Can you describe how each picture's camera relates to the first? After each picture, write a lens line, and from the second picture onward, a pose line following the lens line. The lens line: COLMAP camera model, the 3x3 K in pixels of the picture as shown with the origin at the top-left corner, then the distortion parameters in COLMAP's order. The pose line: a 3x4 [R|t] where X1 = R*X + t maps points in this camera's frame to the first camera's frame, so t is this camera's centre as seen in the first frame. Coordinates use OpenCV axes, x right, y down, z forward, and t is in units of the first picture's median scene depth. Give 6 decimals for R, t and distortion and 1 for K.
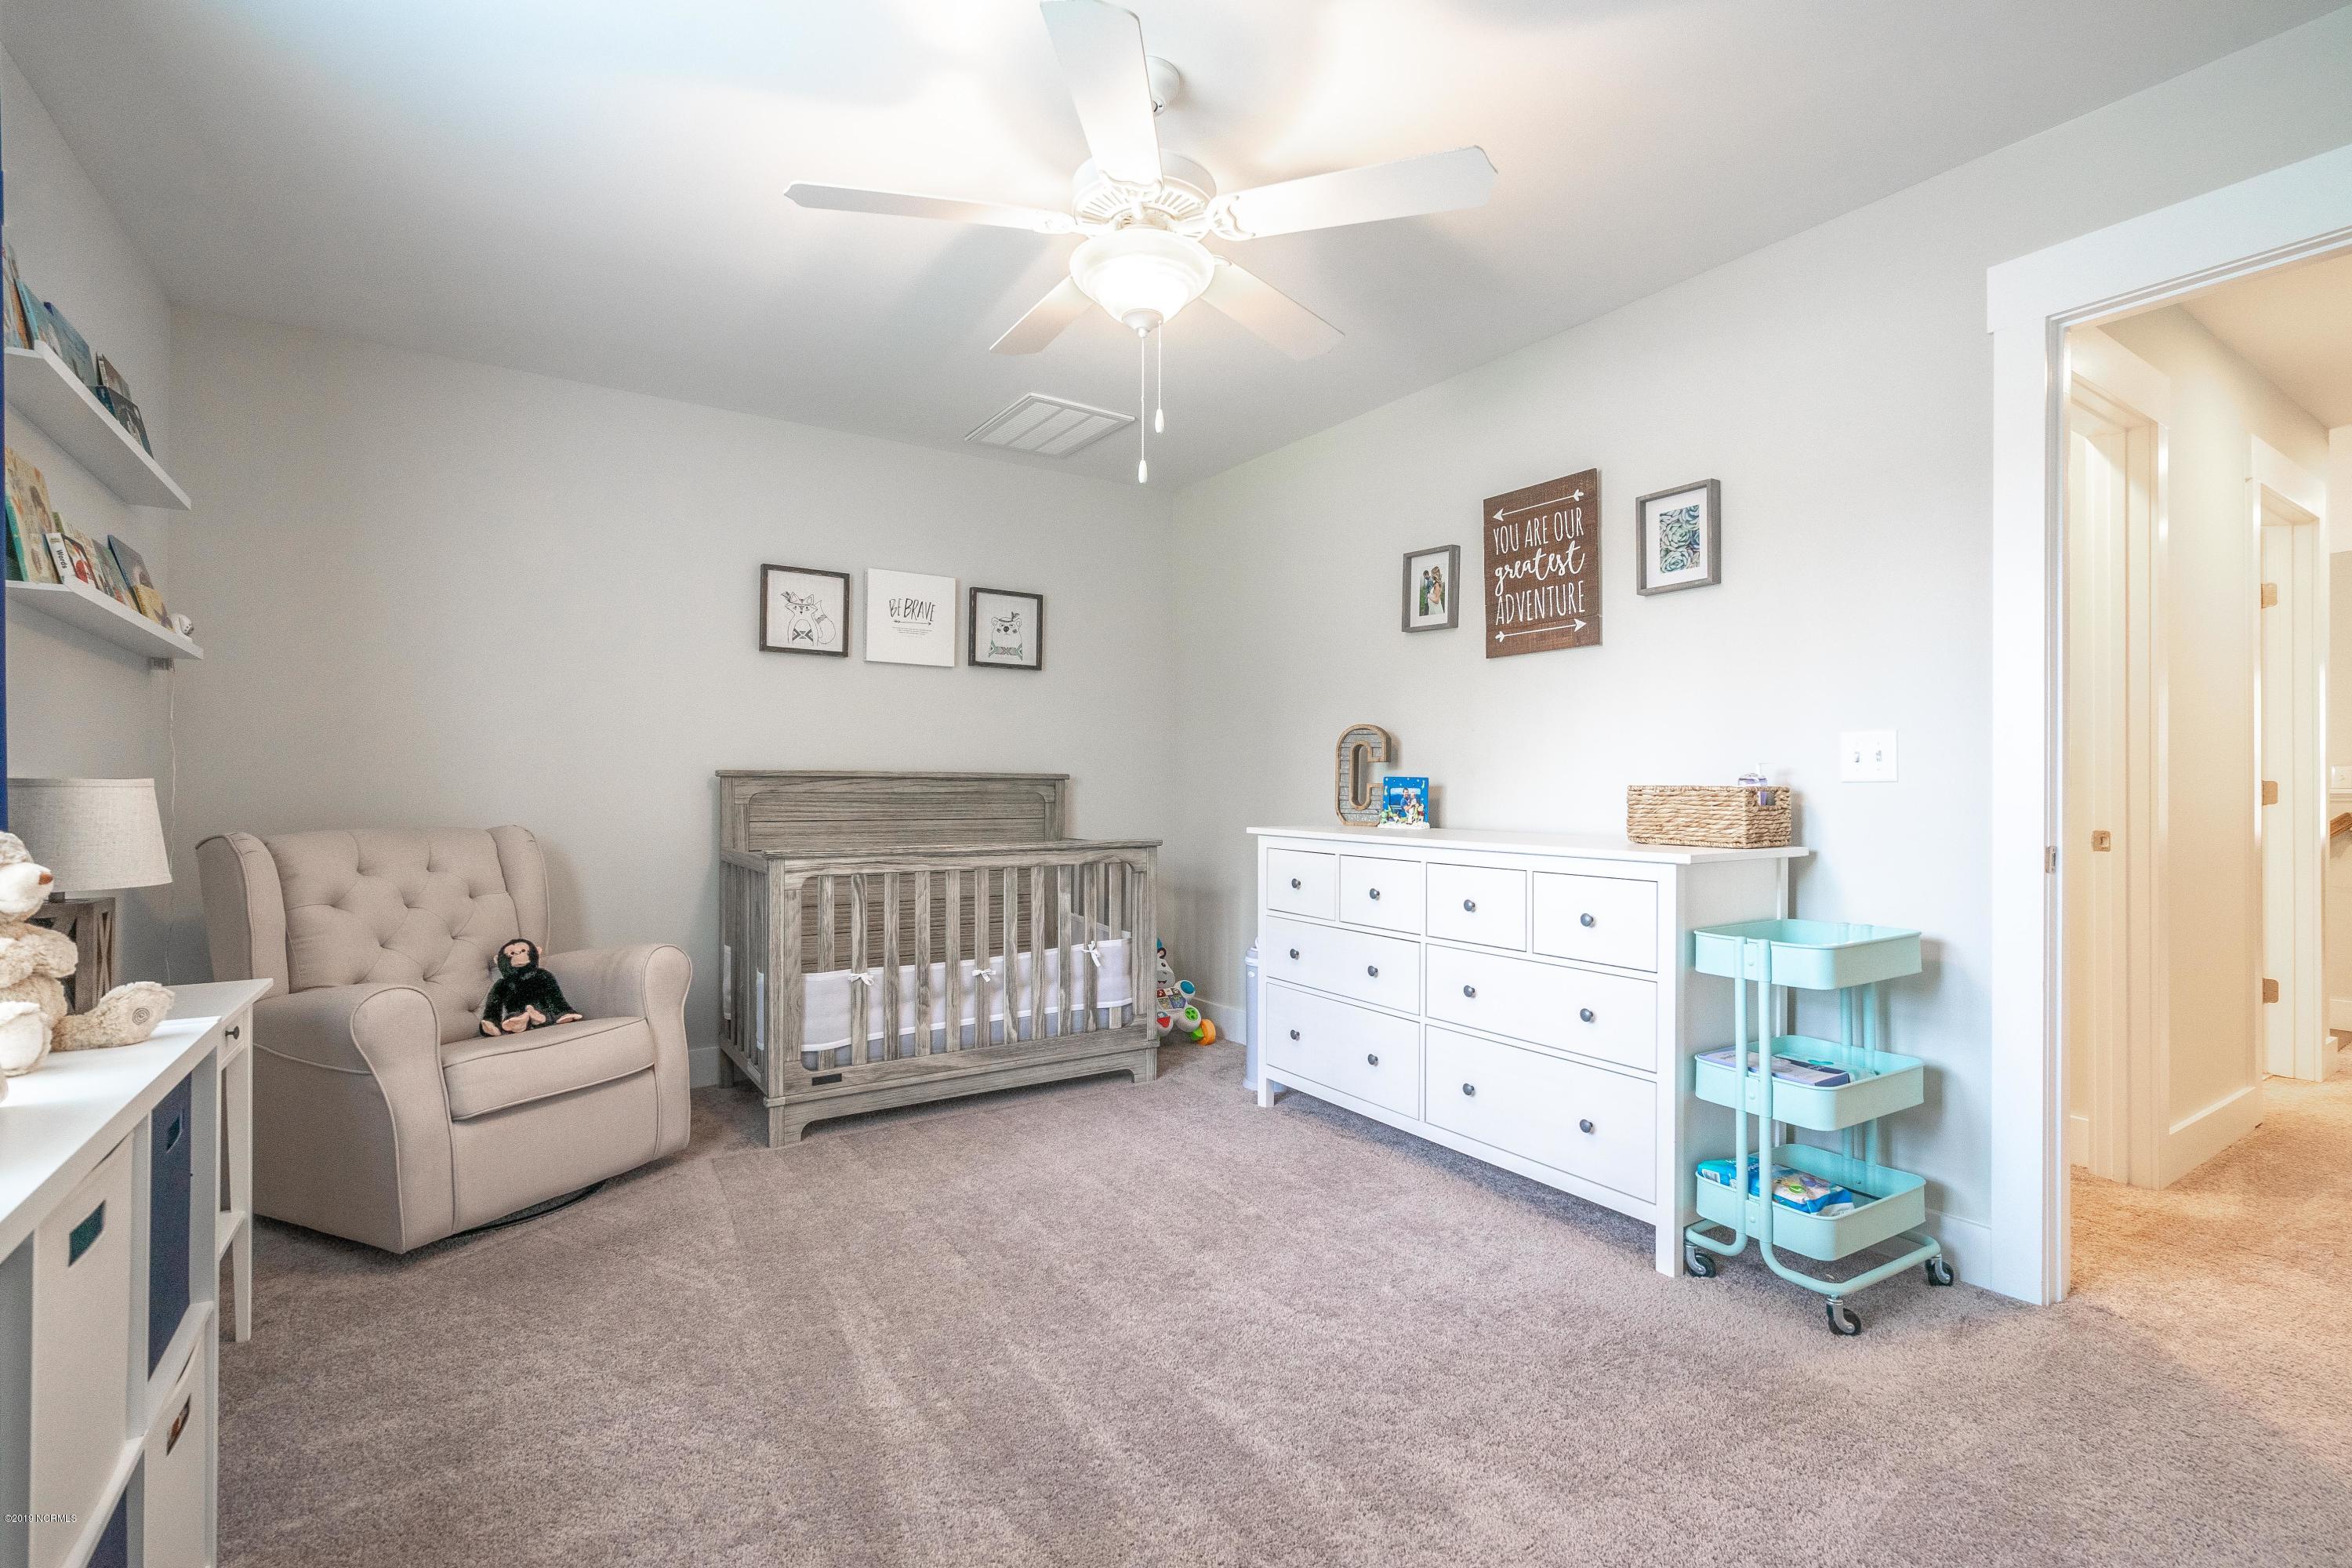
lens RADIAL K [[1065.0, 0, 1178.4], [0, 1065.0, 788.0], [0, 0, 1]] dist [-0.004916, 0.001940]
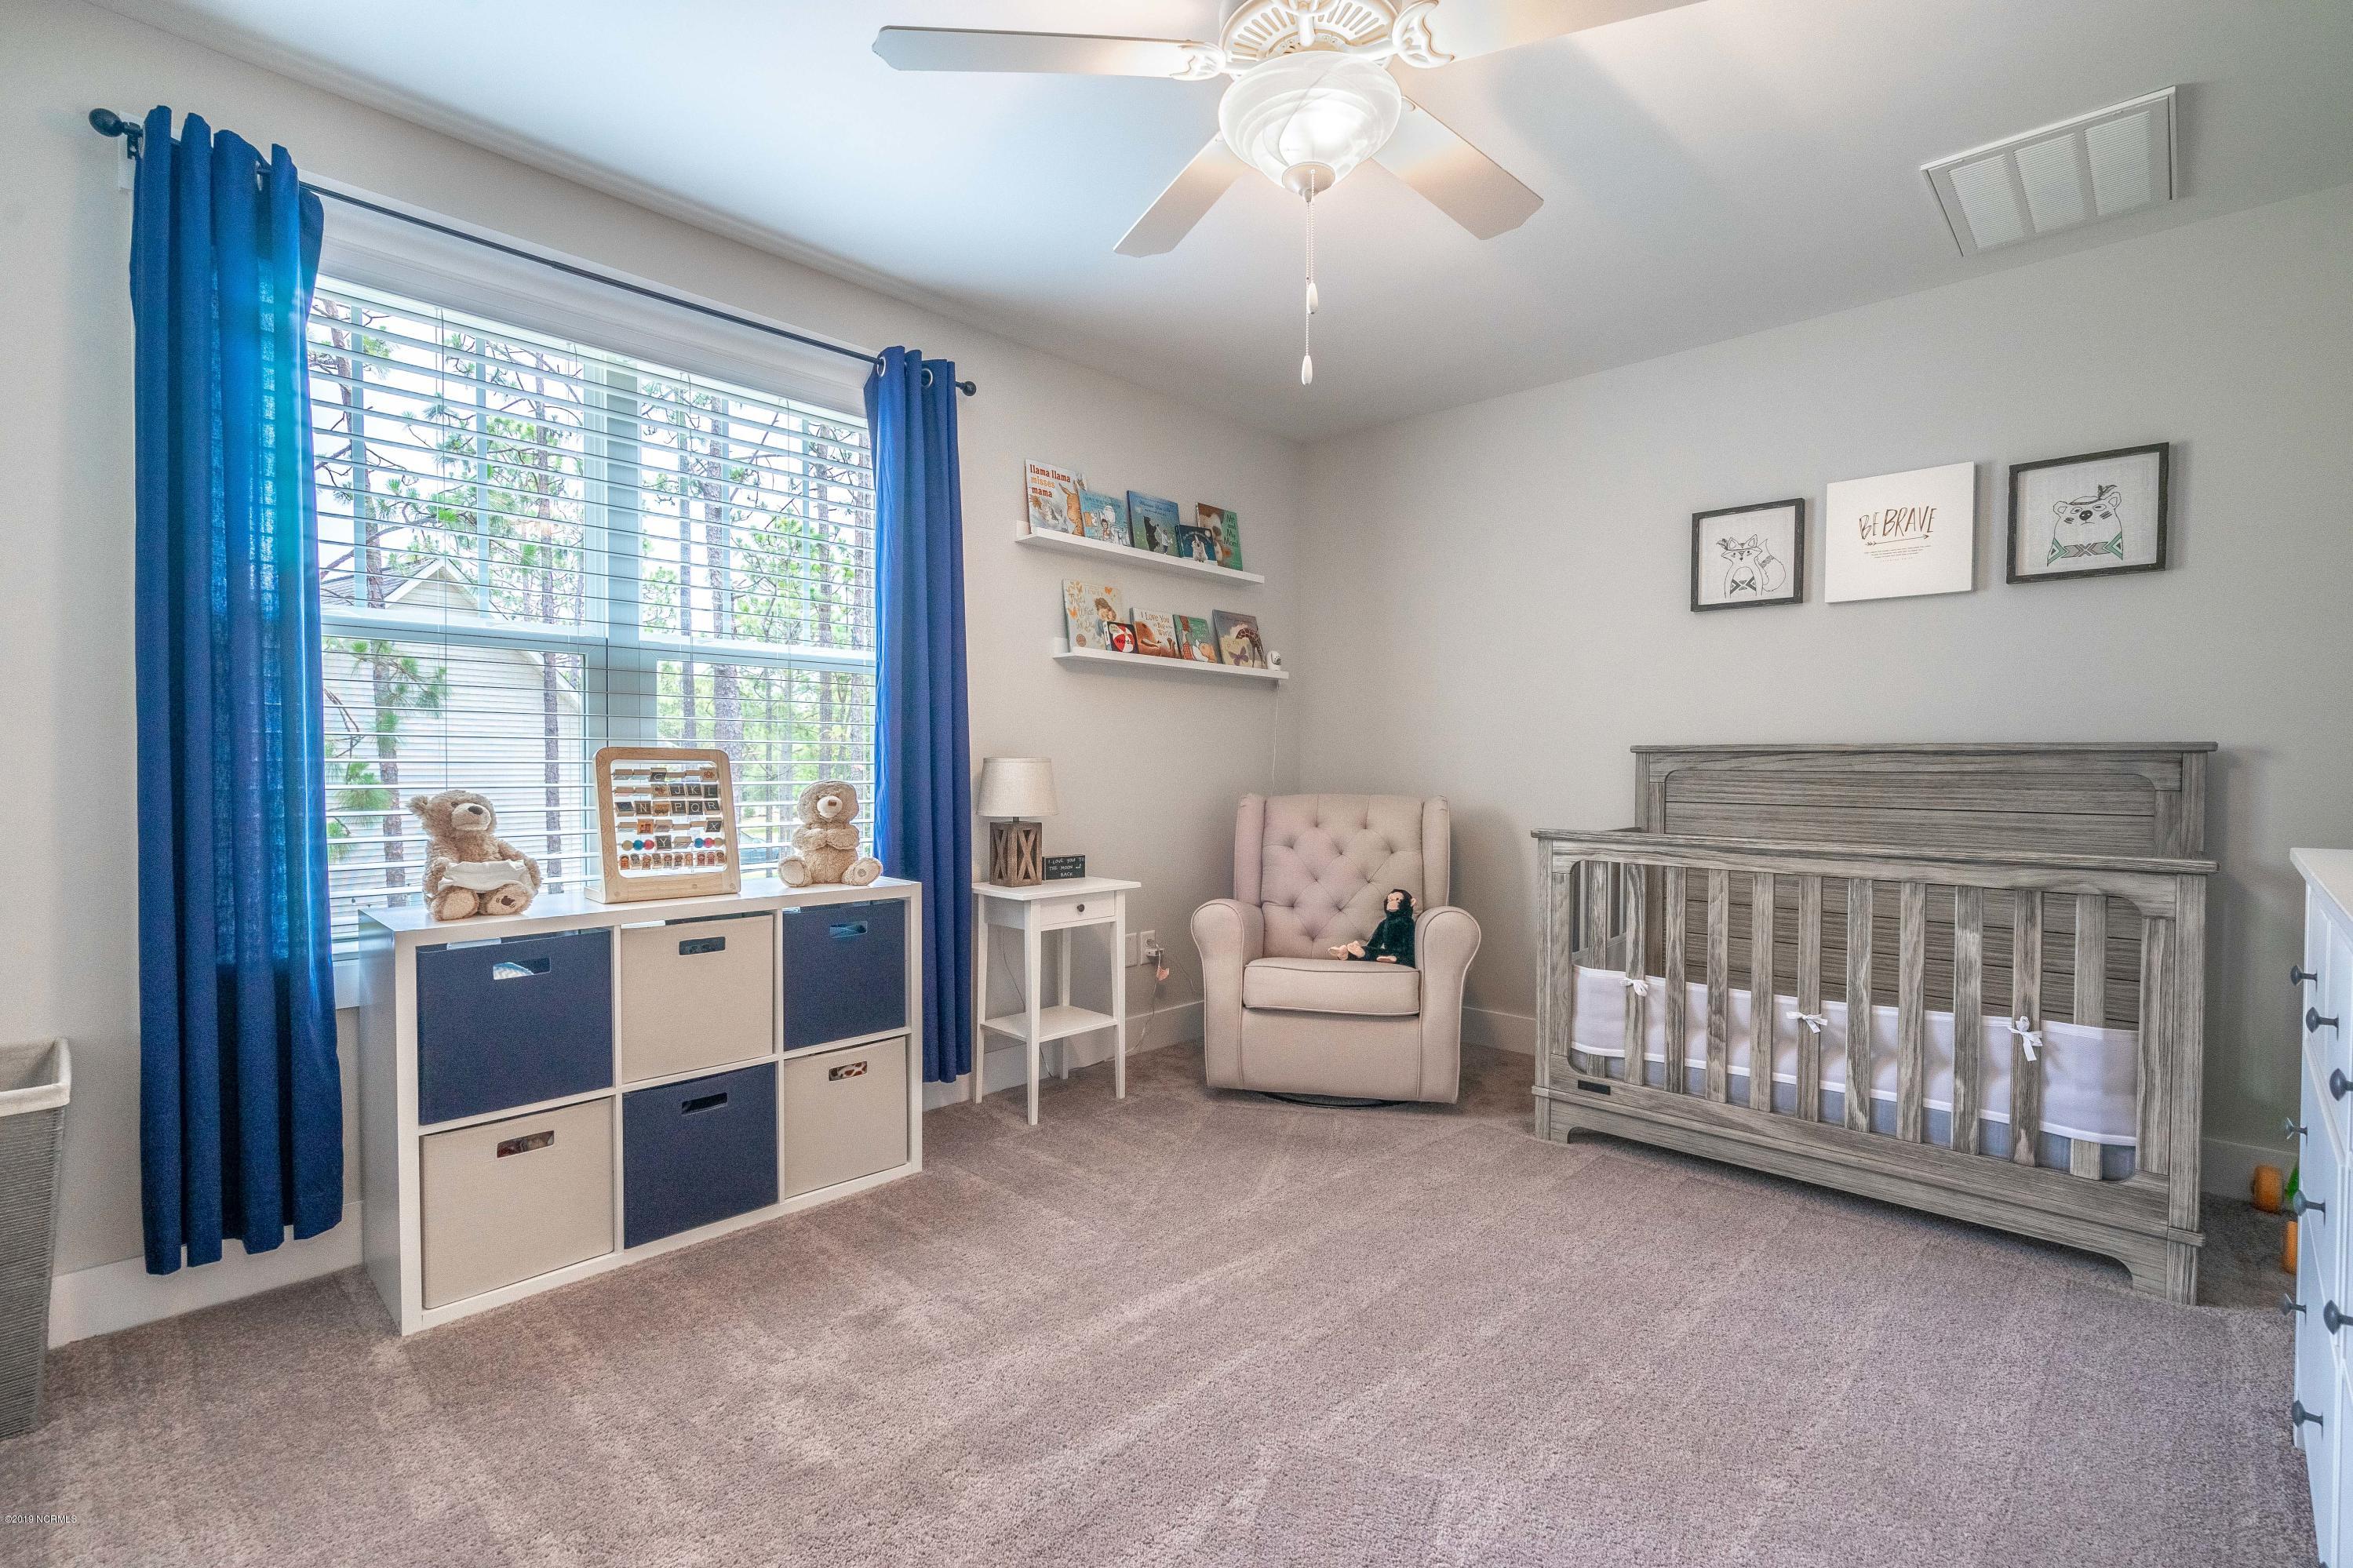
lens RADIAL K [[1065.3, 0, 1178.9], [0, 1065.3, 788.0], [0, 0, 1]] dist [-0.004916, 0.001940]
pose [[0.221953, 0.022816, -0.974790, 0.418301], [-0.002977, 0.999737, 0.022722, 0.000406], [0.975053, -0.002141, 0.221963, 0.410302]]
